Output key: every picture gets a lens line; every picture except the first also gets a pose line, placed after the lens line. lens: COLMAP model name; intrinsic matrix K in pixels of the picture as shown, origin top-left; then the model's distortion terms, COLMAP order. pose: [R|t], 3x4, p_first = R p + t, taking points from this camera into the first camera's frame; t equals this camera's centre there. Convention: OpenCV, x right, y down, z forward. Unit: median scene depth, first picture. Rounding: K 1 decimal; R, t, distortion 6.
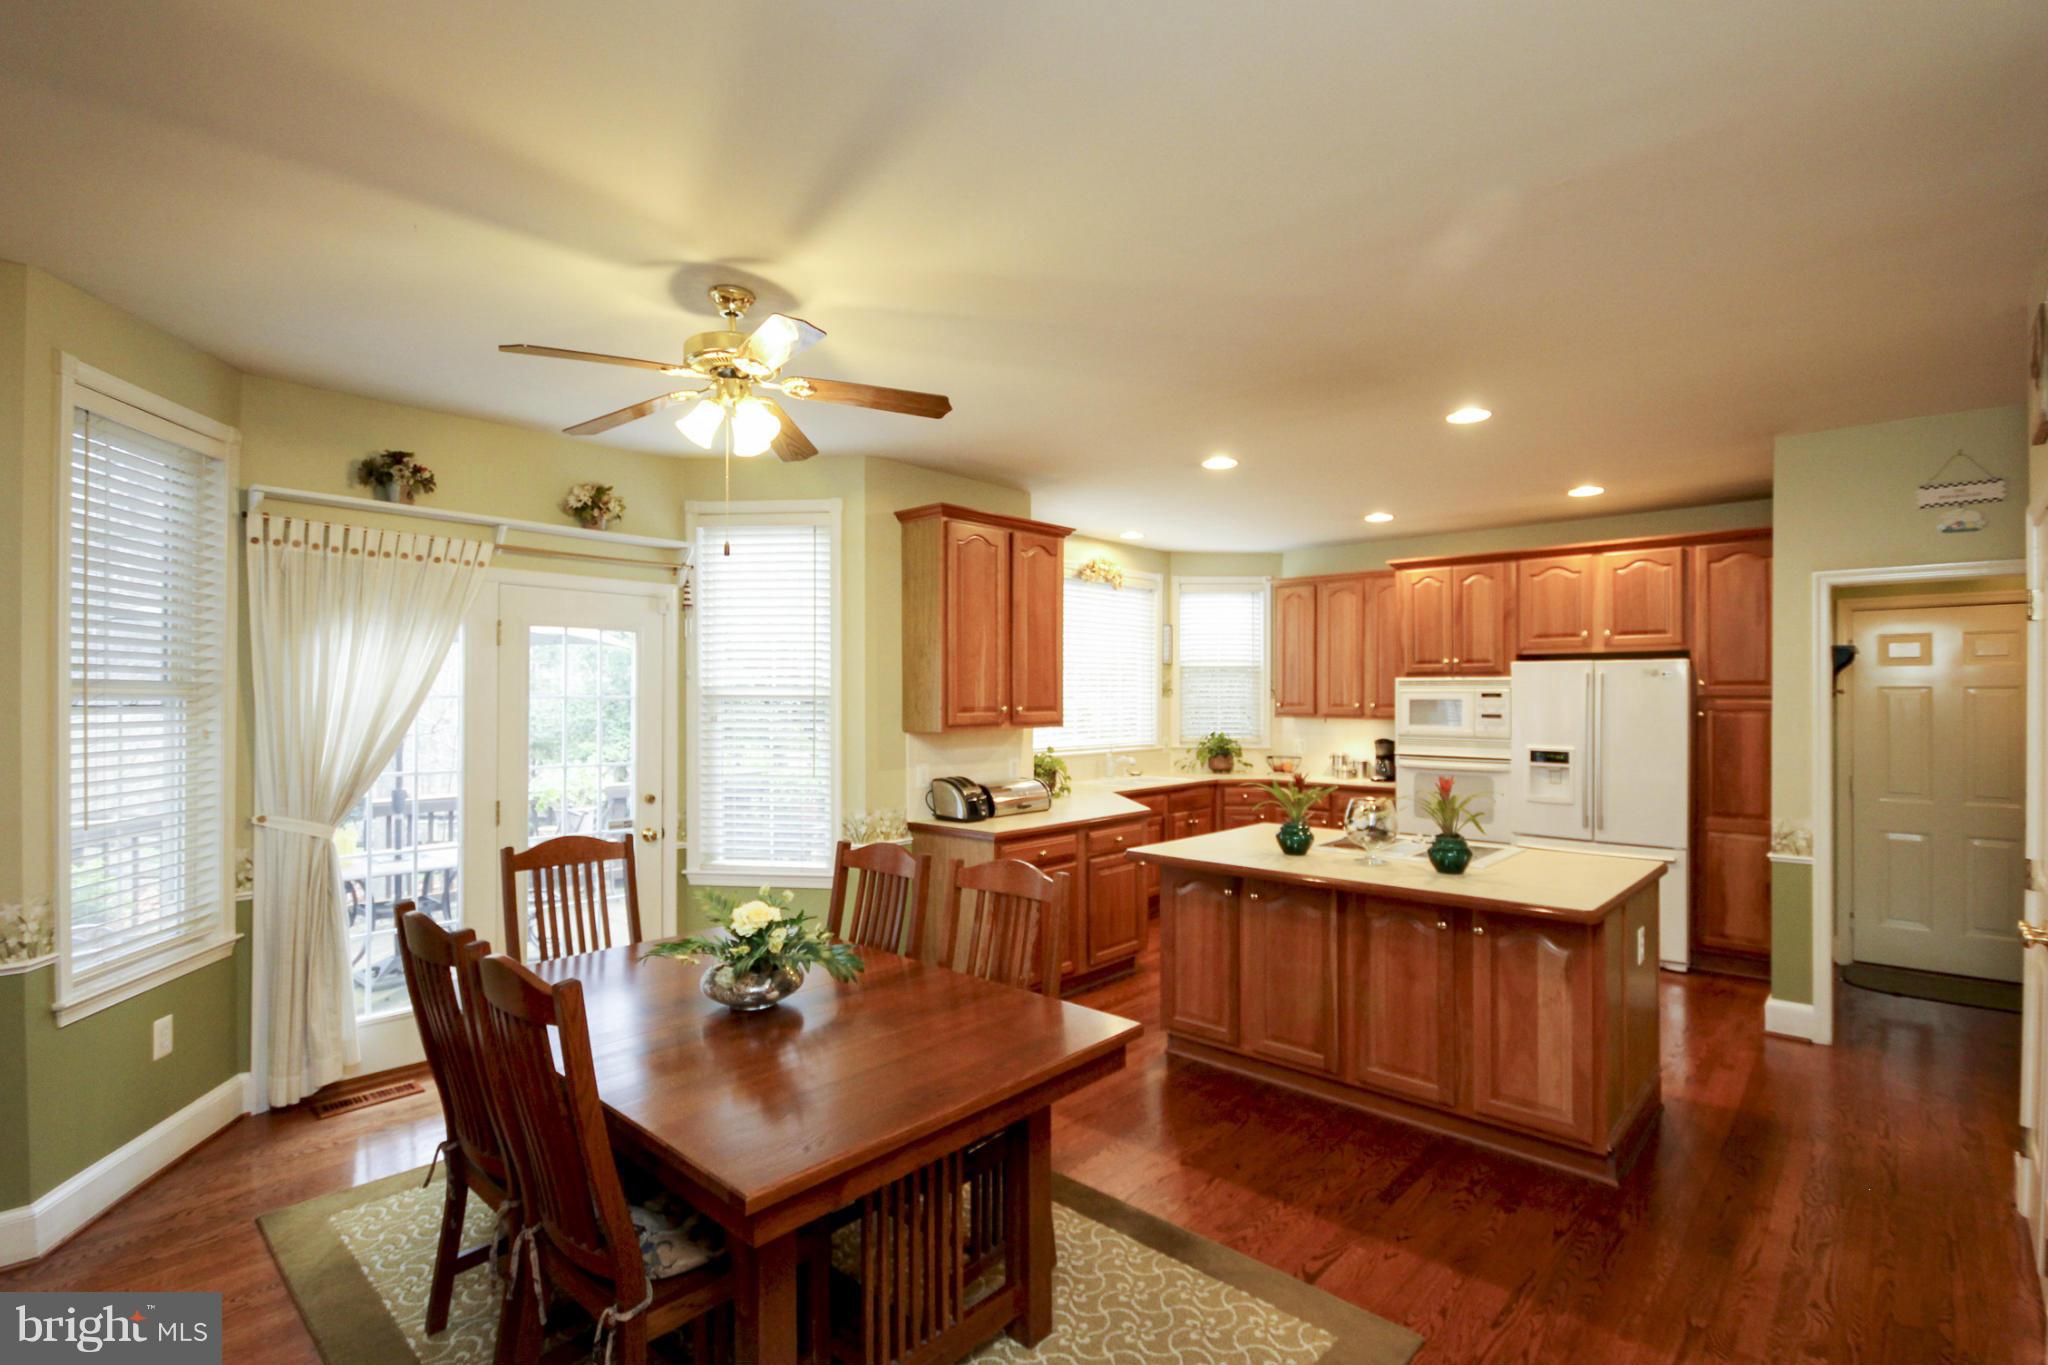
lens RADIAL K [[953.4, 0, 1025.4], [0, 953.4, 693.4], [0, 0, 1]] dist [-0.002528, -0.000449]
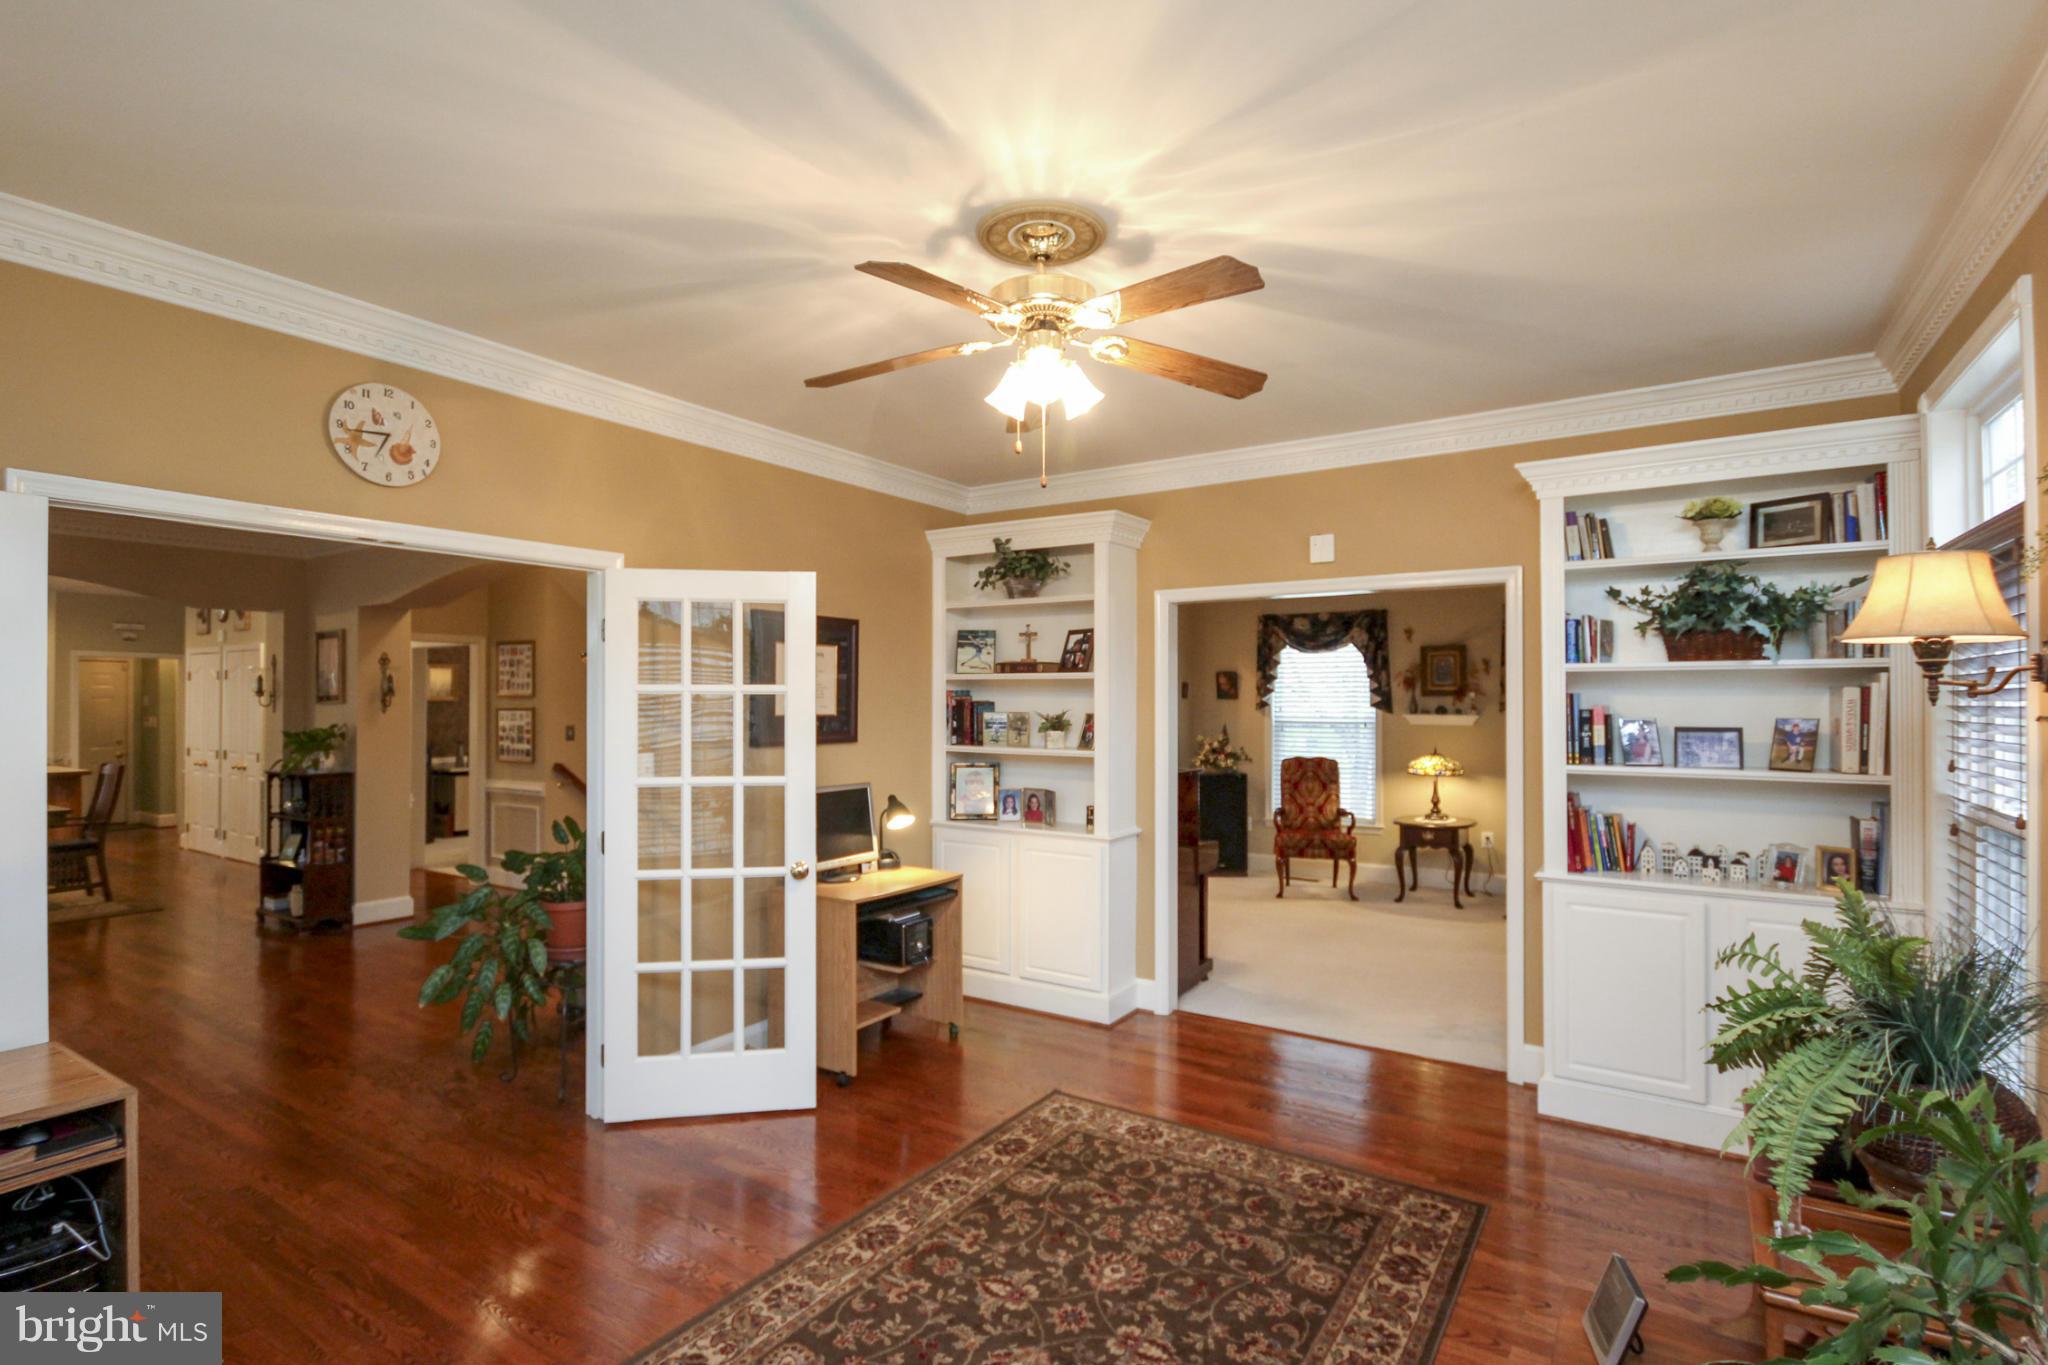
lens RADIAL K [[986.2, 0, 1016.1], [0, 986.2, 689.1], [0, 0, 1]] dist [-0.002315, -0.000391]
pose [[-0.155053, 0.009286, 0.987862, -1.537931], [-0.002849, 0.999947, -0.009847, -0.008070], [-0.987902, -0.004341, -0.155019, -0.749453]]
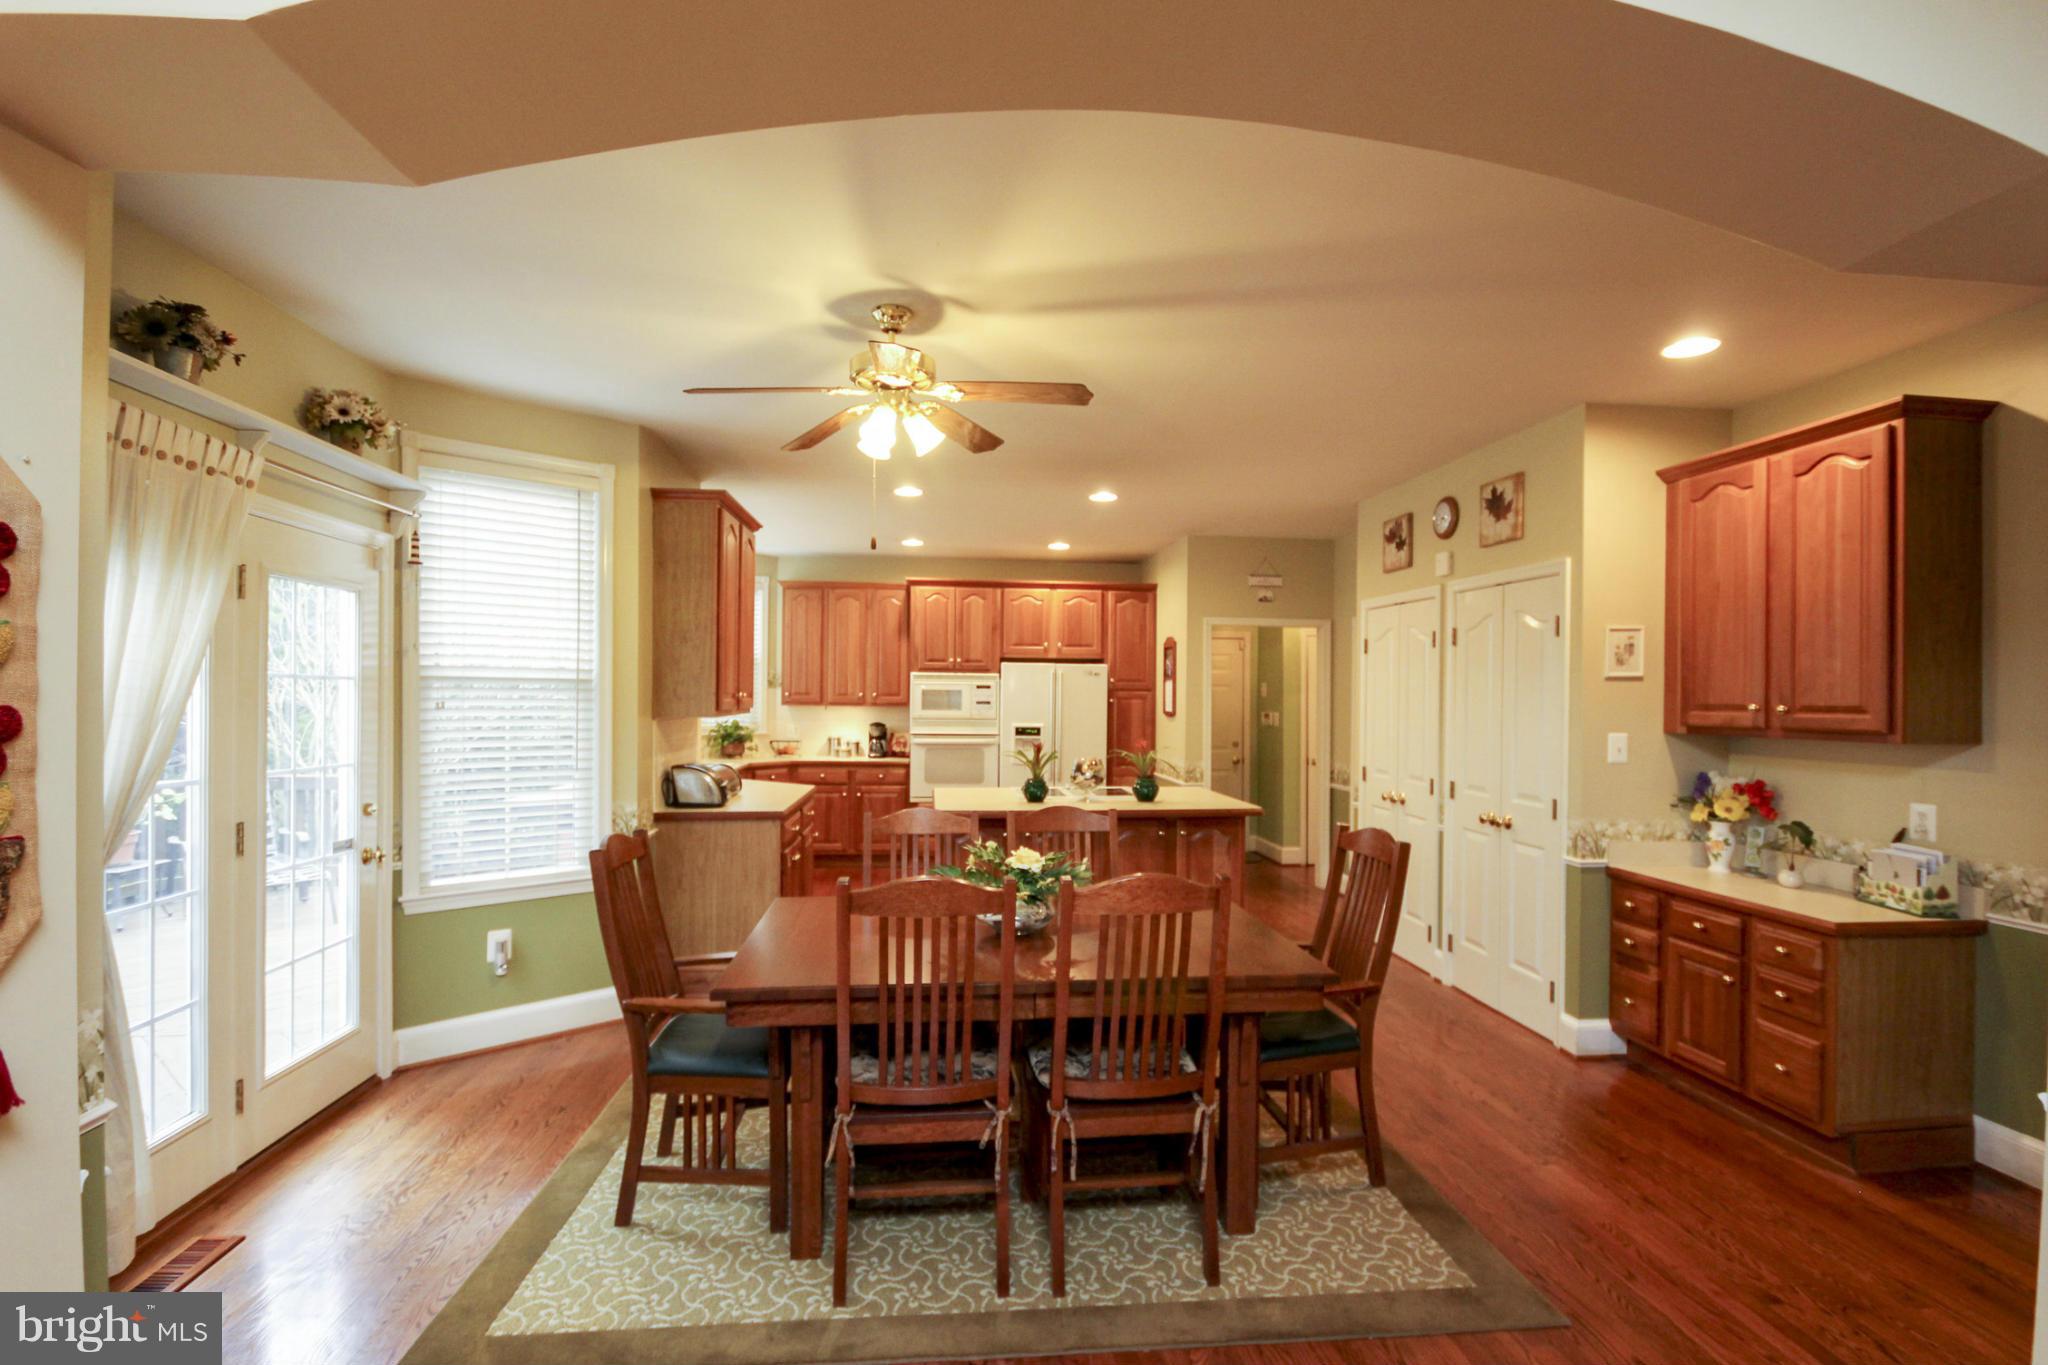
lens RADIAL K [[953.4, 0, 1025.4], [0, 953.4, 693.4], [0, 0, 1]] dist [-0.002528, -0.000449]
pose [[0.663810, 0.005145, 0.747884, -0.513958], [-0.010479, 0.999942, 0.002422, 0.007605], [-0.747828, -0.009445, 0.663825, 0.076880]]
